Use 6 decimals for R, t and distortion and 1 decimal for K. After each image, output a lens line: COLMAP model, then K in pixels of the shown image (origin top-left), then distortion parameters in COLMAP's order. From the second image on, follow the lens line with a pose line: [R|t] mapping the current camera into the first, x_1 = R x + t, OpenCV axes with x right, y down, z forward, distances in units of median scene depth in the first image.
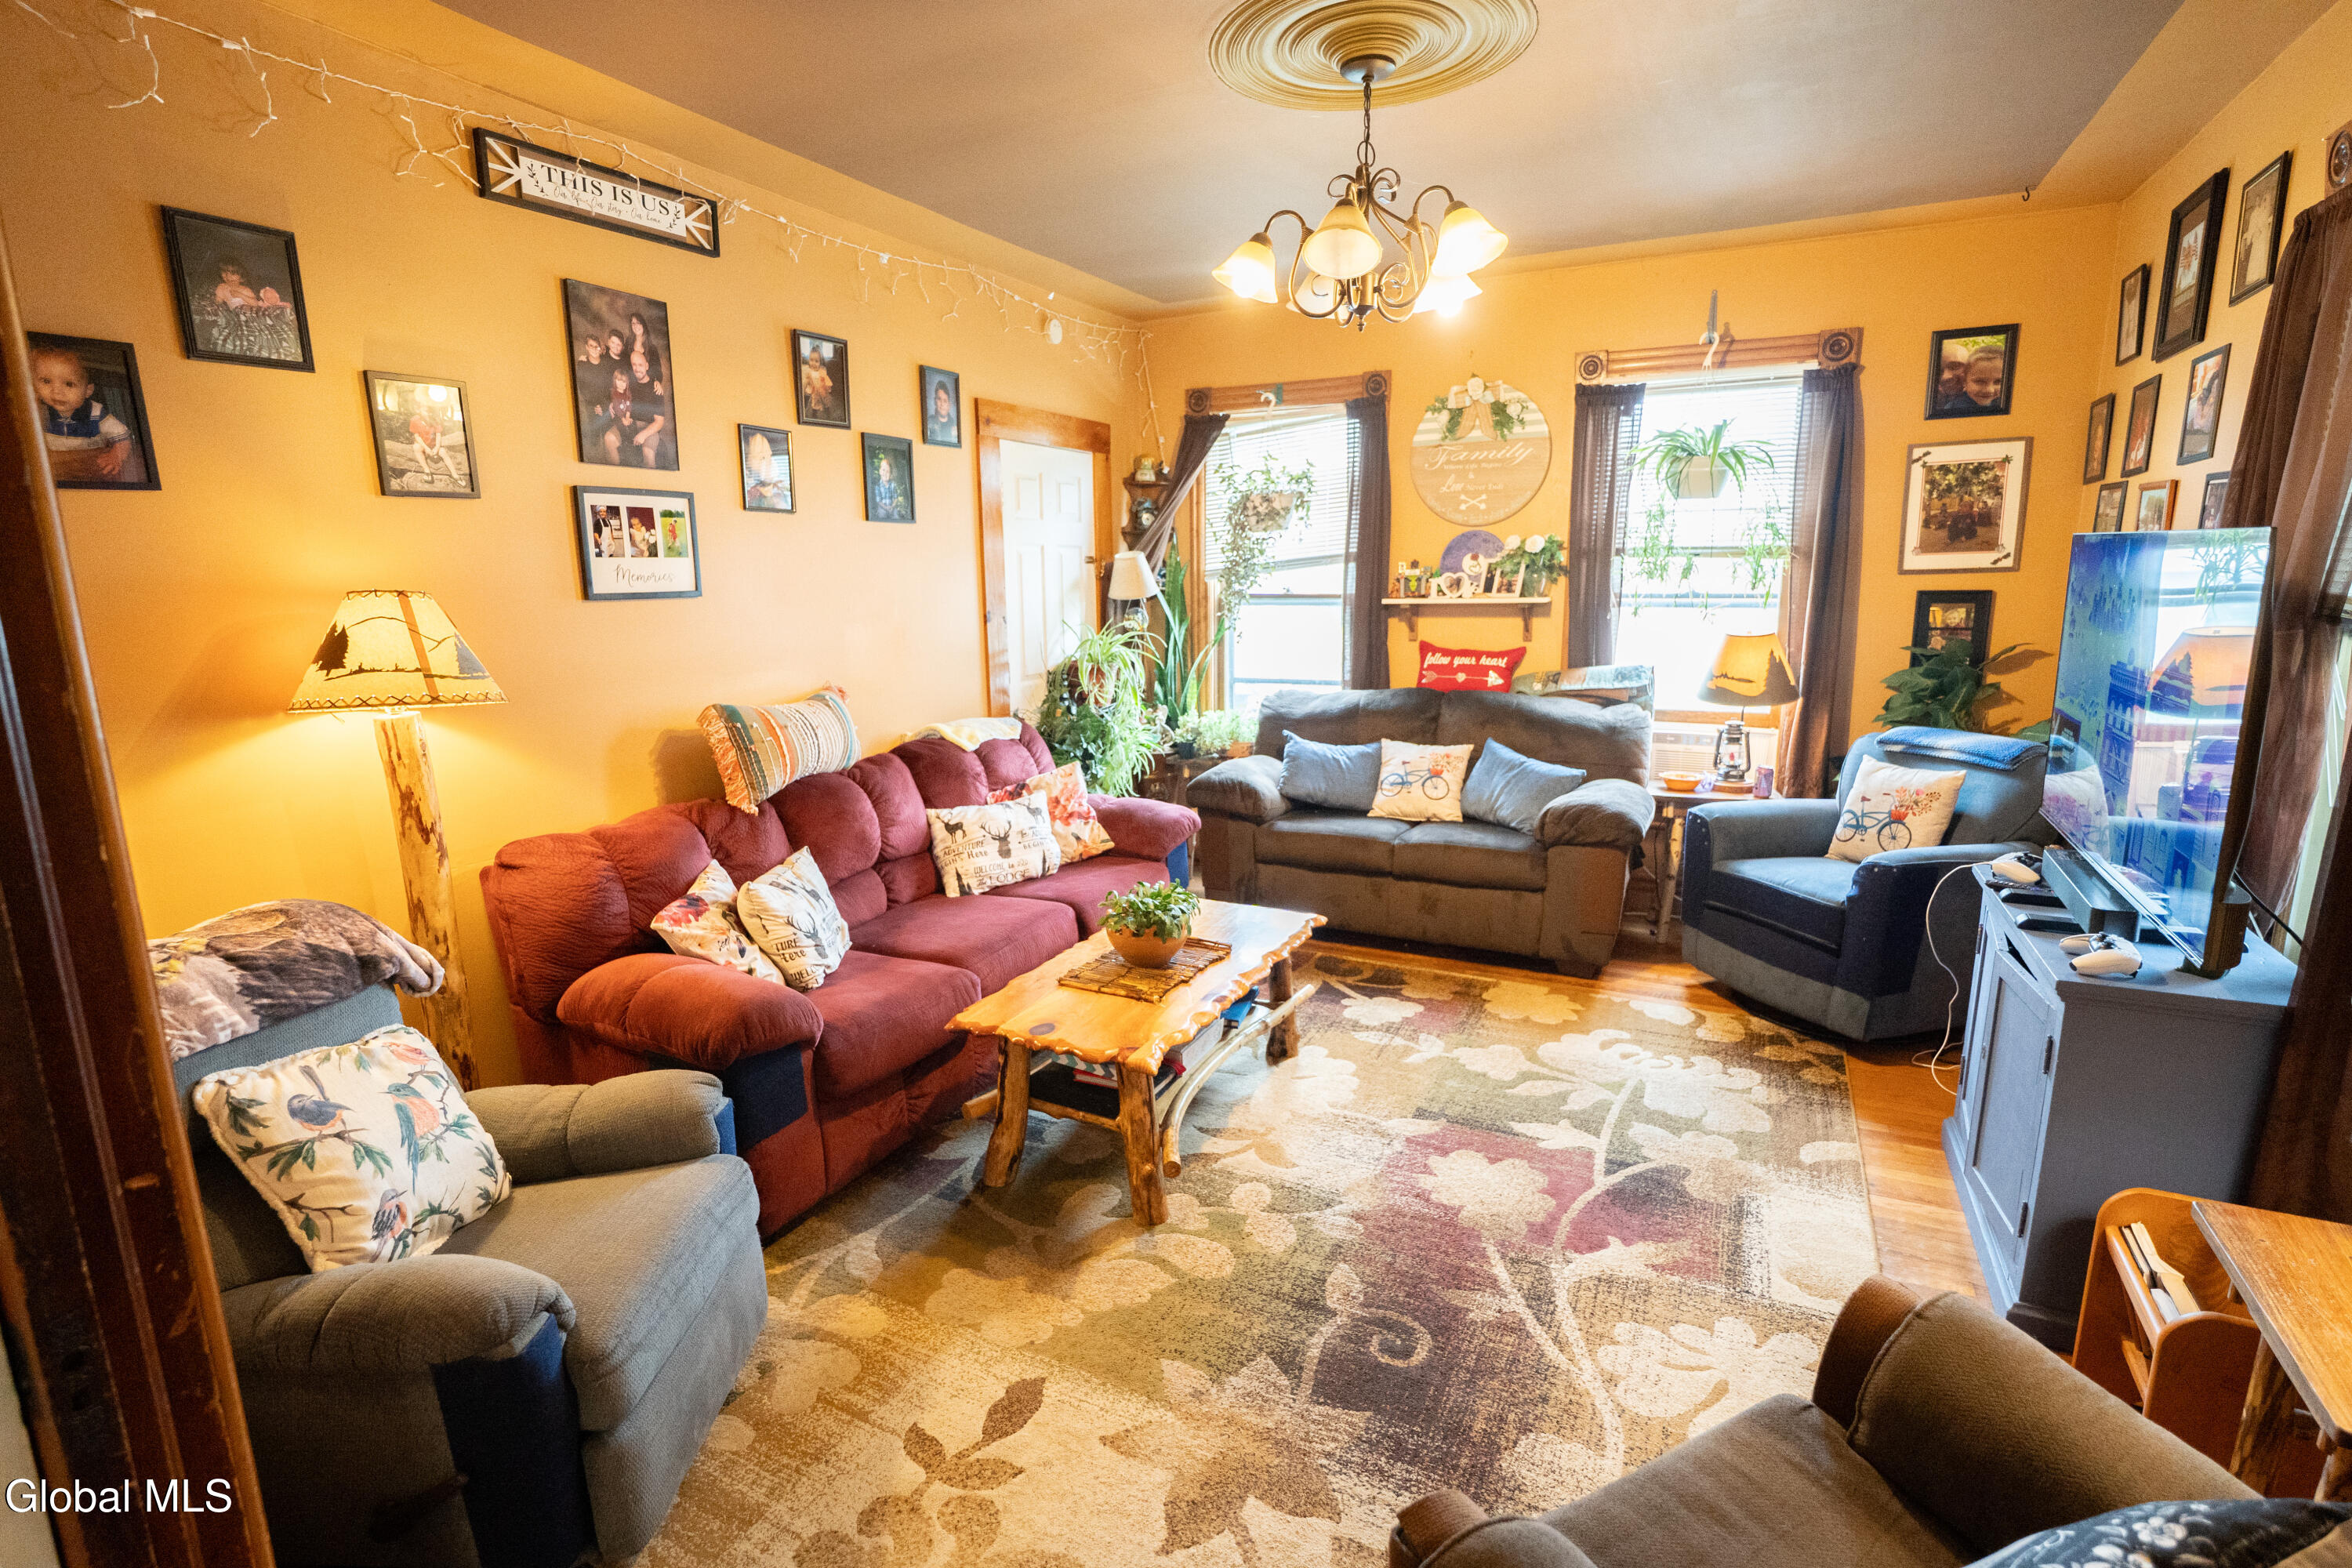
lens RADIAL K [[1086.6, 0, 1175.3], [0, 1086.6, 782.8], [0, 0, 1]] dist [-0.002998, -0.000573]
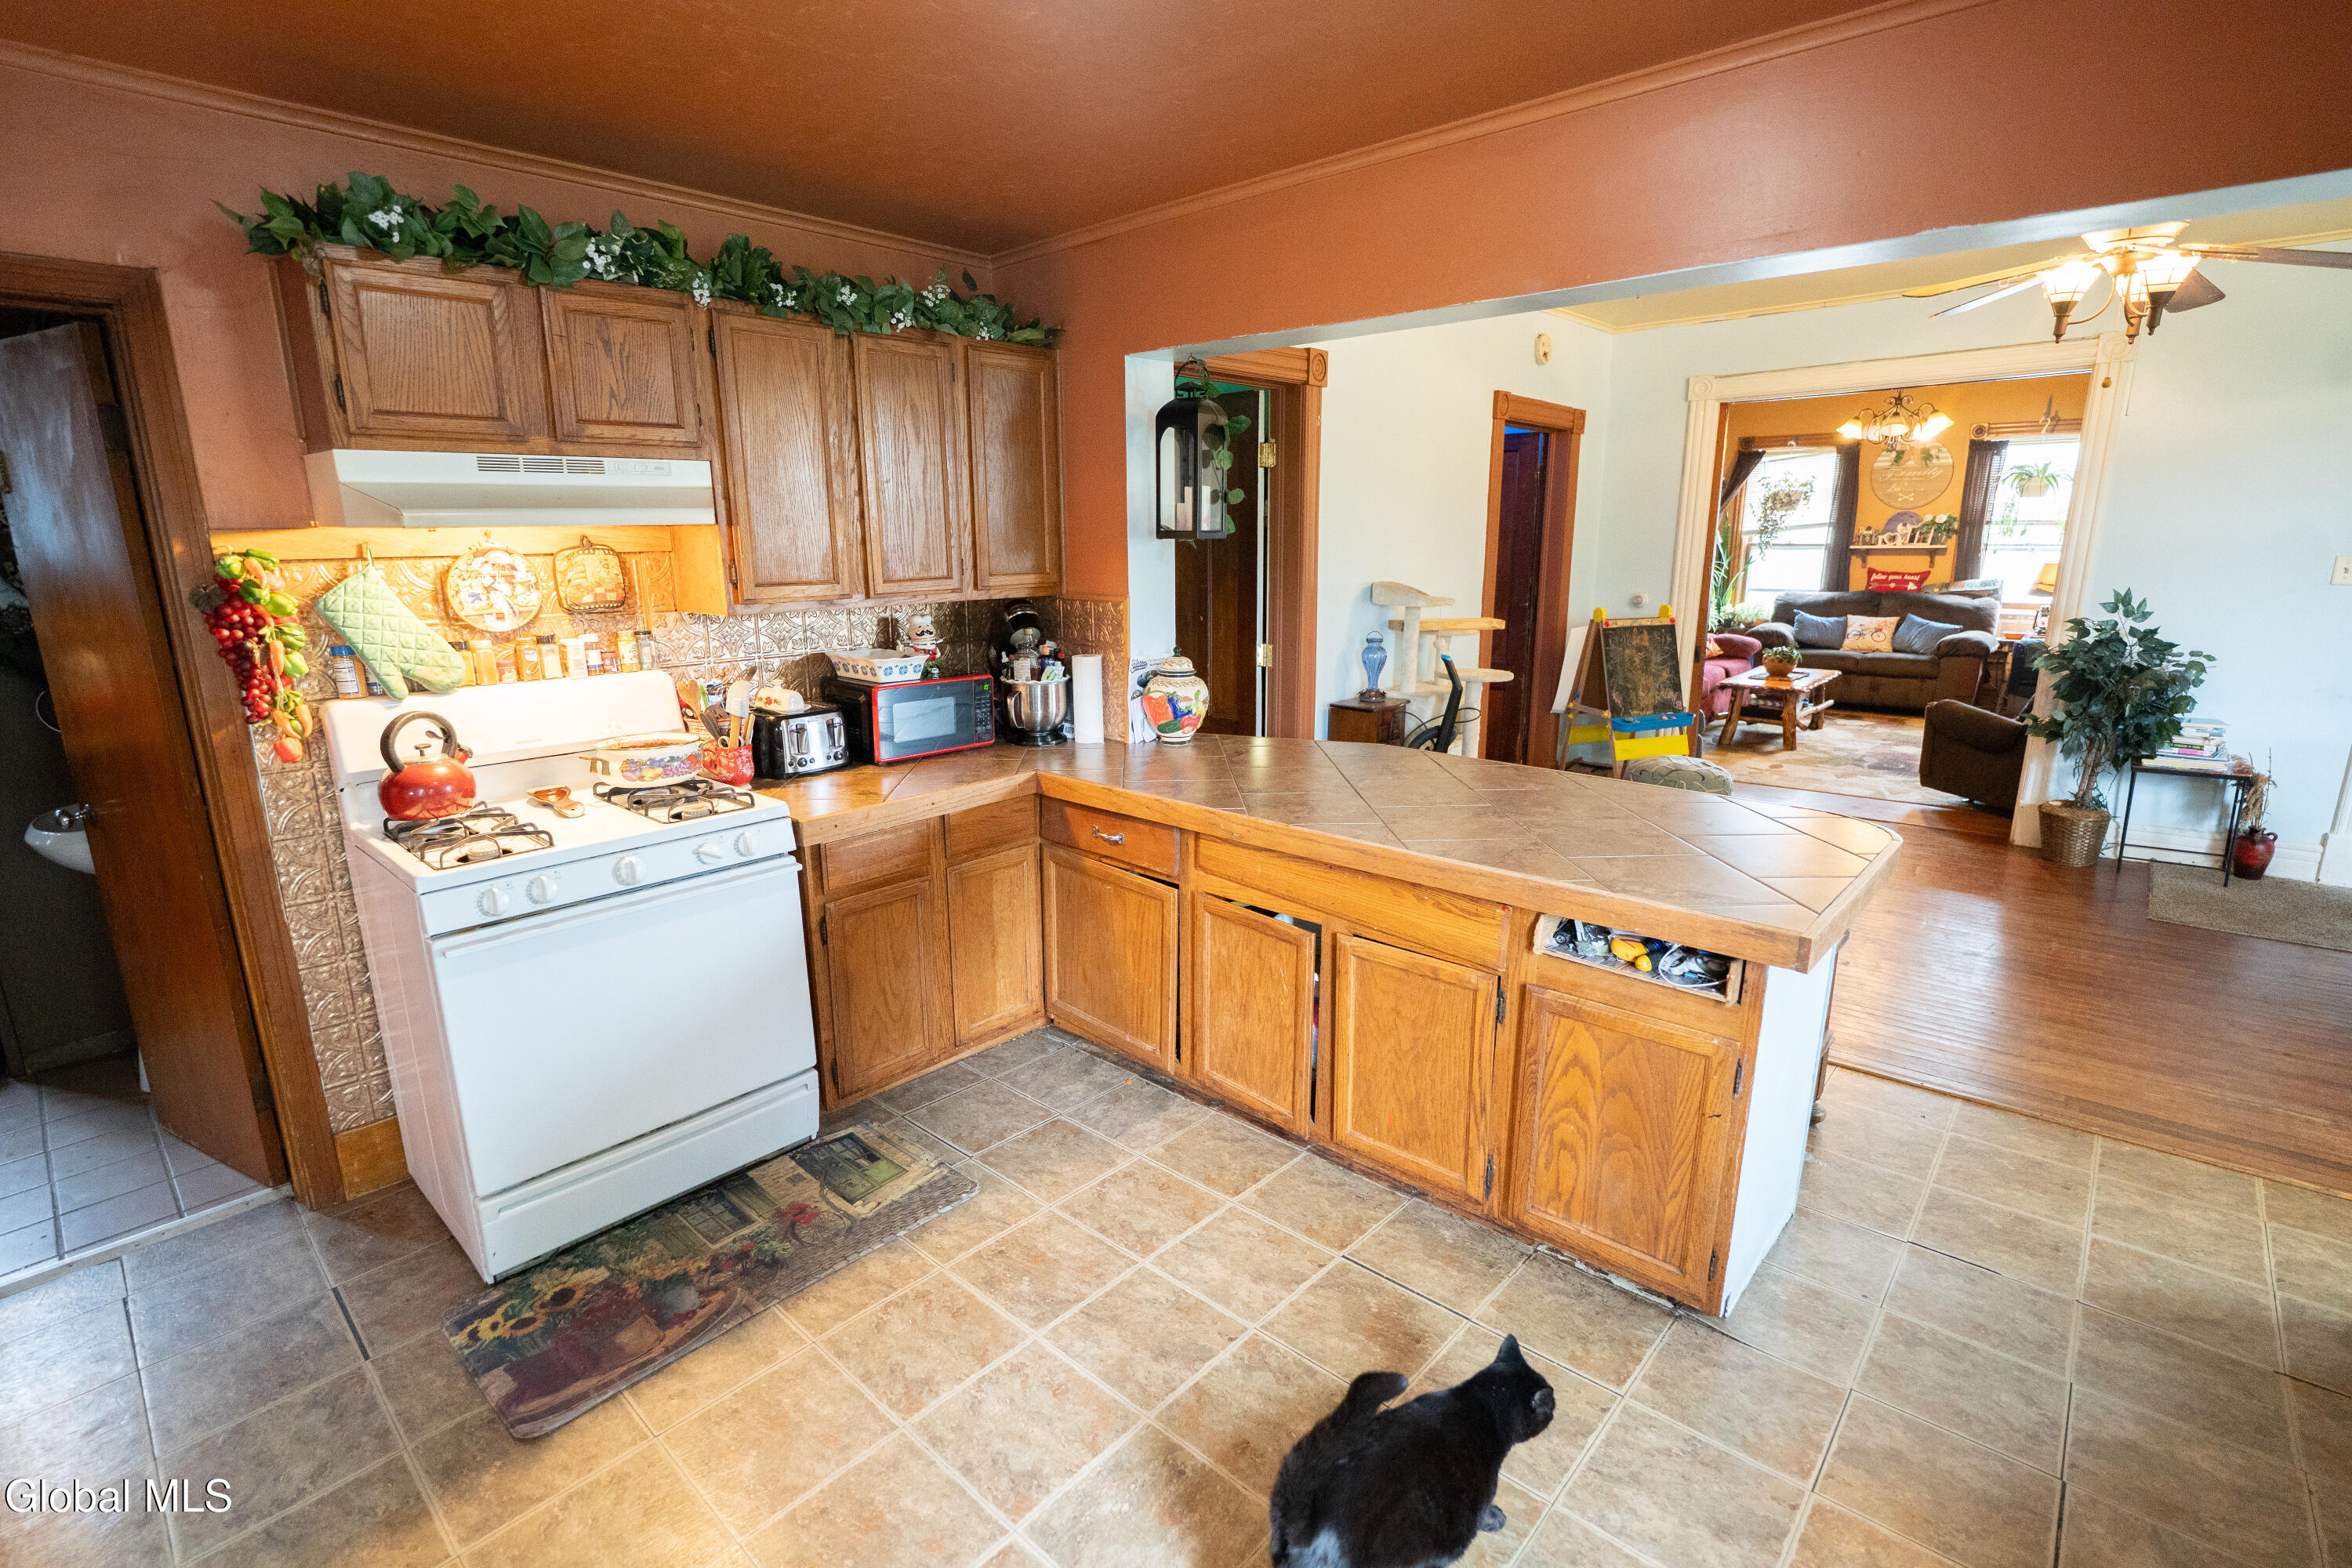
lens RADIAL K [[1086.6, 0, 1177.2], [0, 1086.6, 779.2], [0, 0, 1]] dist [-0.002998, -0.000573]
pose [[0.970449, 0.059122, -0.233952, -0.540562], [-0.052473, 0.998025, 0.034550, 0.266024], [0.235532, -0.021253, 0.971634, -1.291757]]
